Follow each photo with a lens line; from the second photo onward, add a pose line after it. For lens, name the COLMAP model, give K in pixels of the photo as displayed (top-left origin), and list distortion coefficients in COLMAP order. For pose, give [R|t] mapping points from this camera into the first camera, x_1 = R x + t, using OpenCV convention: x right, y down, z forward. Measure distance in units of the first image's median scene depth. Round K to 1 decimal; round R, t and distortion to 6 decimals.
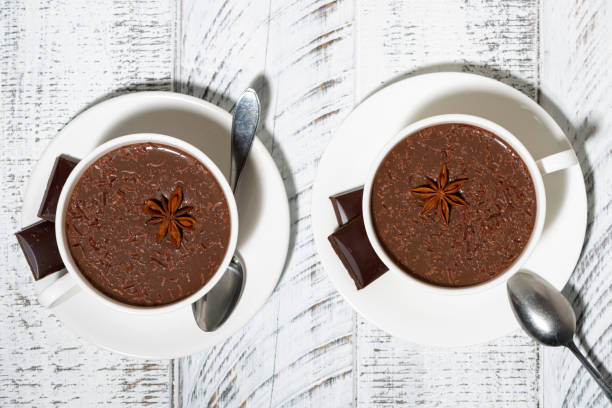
lens RADIAL K [[2368.2, 0, 294.2], [0, 2368.2, 187.9], [0, 0, 1]] dist [0.135525, 0.000000]
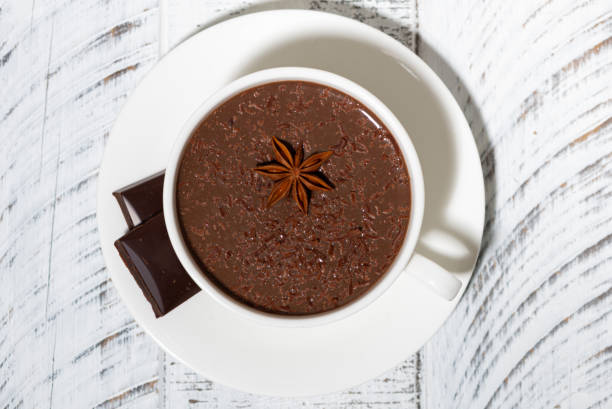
lens RADIAL K [[2368.2, 0, 305.6], [0, 2368.2, 203.2], [0, 0, 1]] dist [0.135525, 0.000000]
pose [[0.999682, -0.008259, 0.023847, 0.052125], [0.008128, 0.999951, 0.005581, 0.005229], [-0.023891, -0.005385, 0.999700, 0.286820]]
